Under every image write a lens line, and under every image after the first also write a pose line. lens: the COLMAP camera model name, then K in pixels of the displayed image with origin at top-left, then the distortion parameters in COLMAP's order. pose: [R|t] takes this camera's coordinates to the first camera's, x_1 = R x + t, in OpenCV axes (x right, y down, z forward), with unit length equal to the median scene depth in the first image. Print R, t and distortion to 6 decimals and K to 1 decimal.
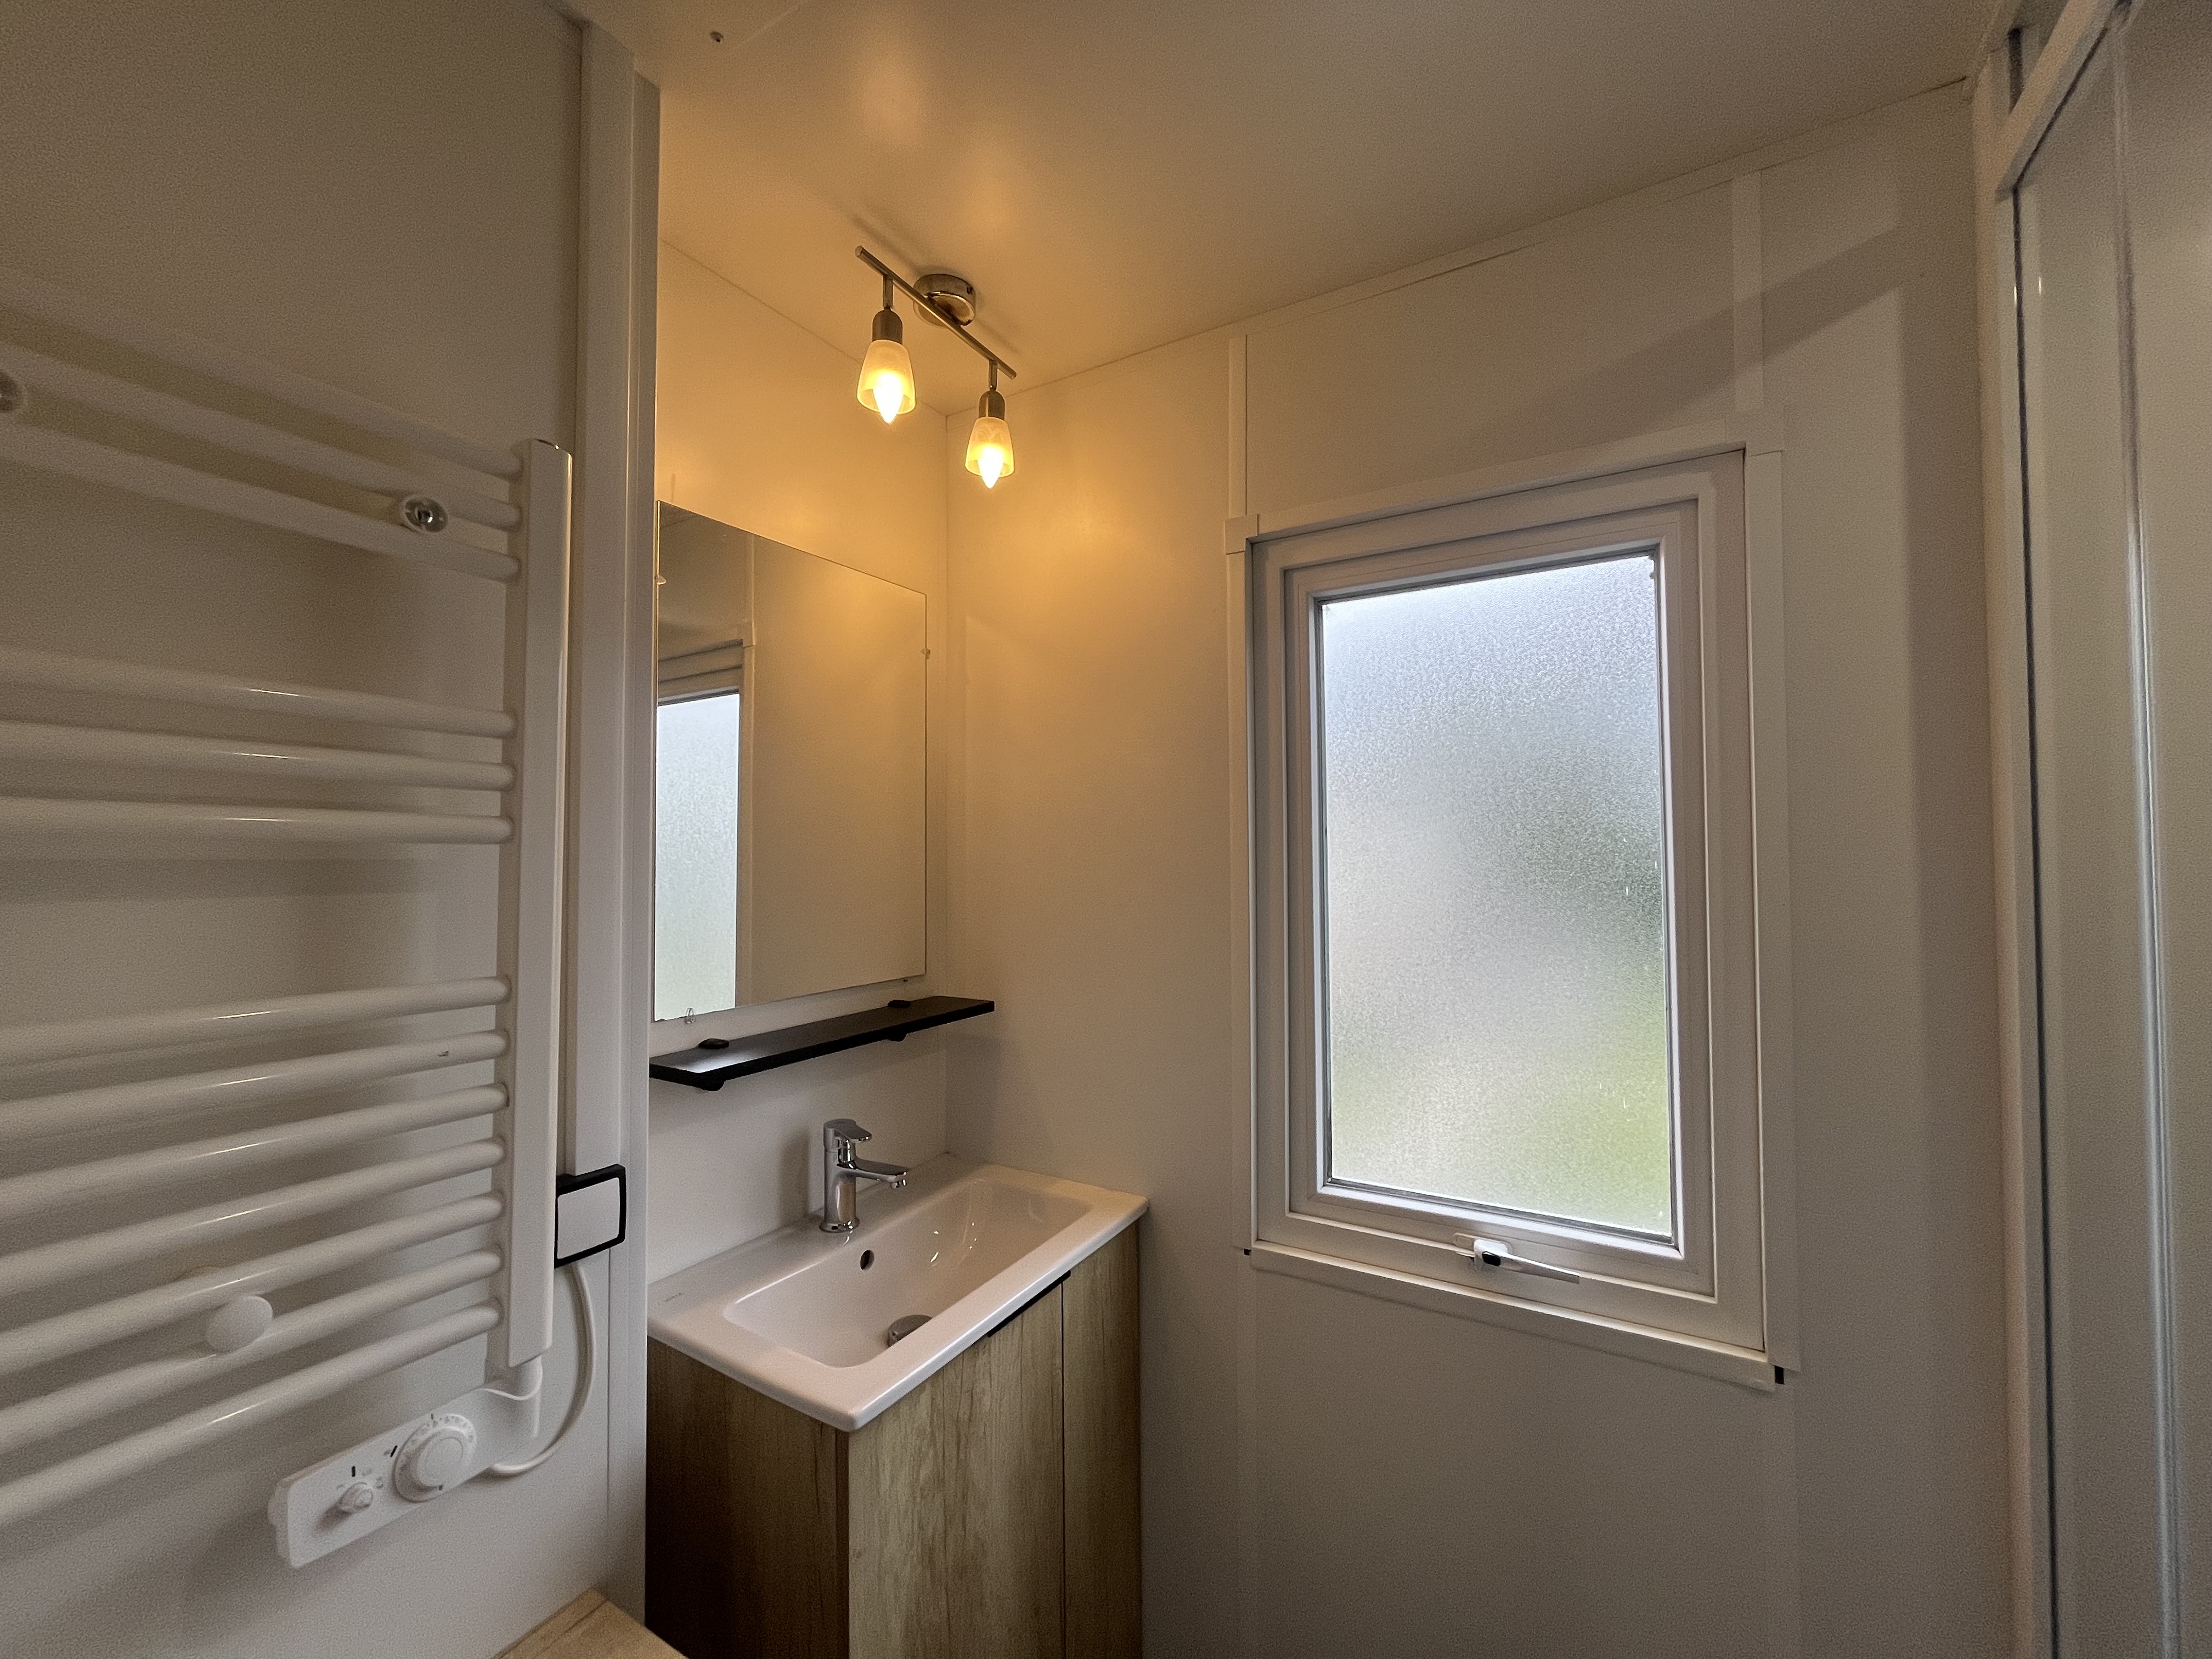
lens RADIAL K [[890.9, 0, 1097.1], [0, 890.9, 826.3], [0, 0, 1]] dist [-0.002242, -0.000377]
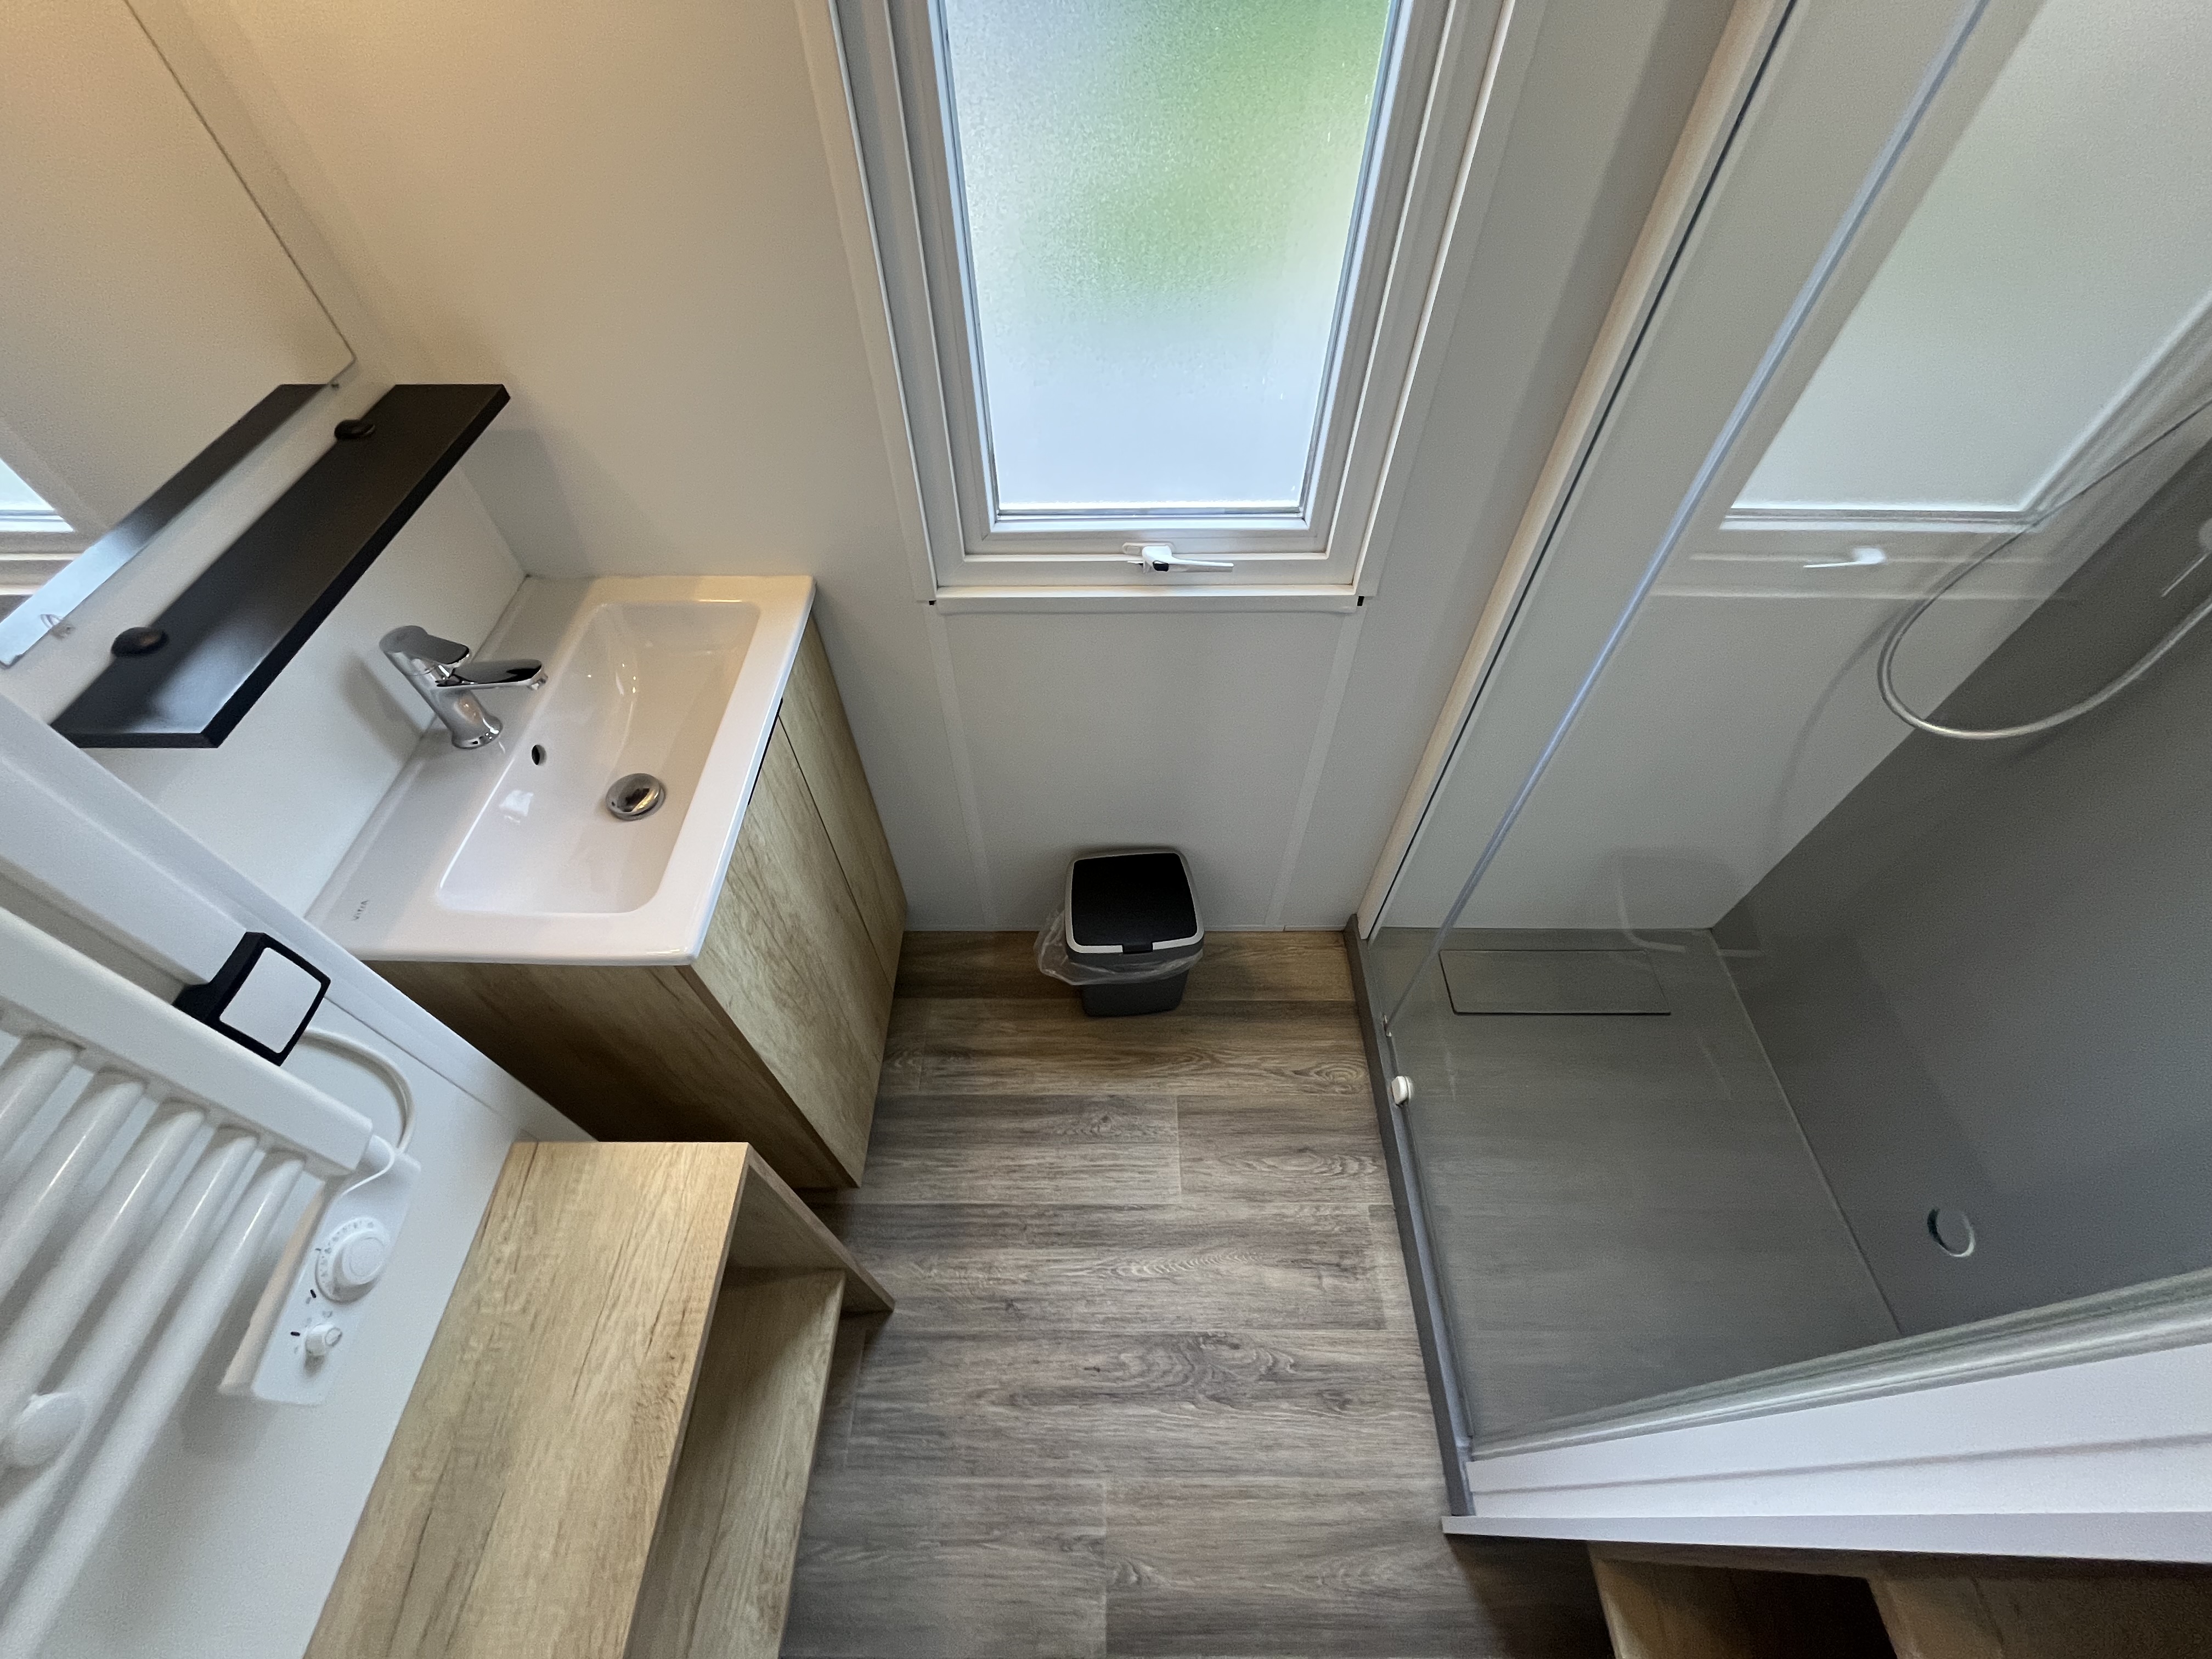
lens RADIAL K [[890.9, 0, 1097.1], [0, 890.9, 826.3], [0, 0, 1]] dist [-0.002242, -0.000377]
pose [[0.860991, -0.402704, 0.310682, -0.096780], [-0.008688, 0.599101, 0.800626, -0.201450], [-0.508545, -0.692032, 0.512322, 0.250104]]
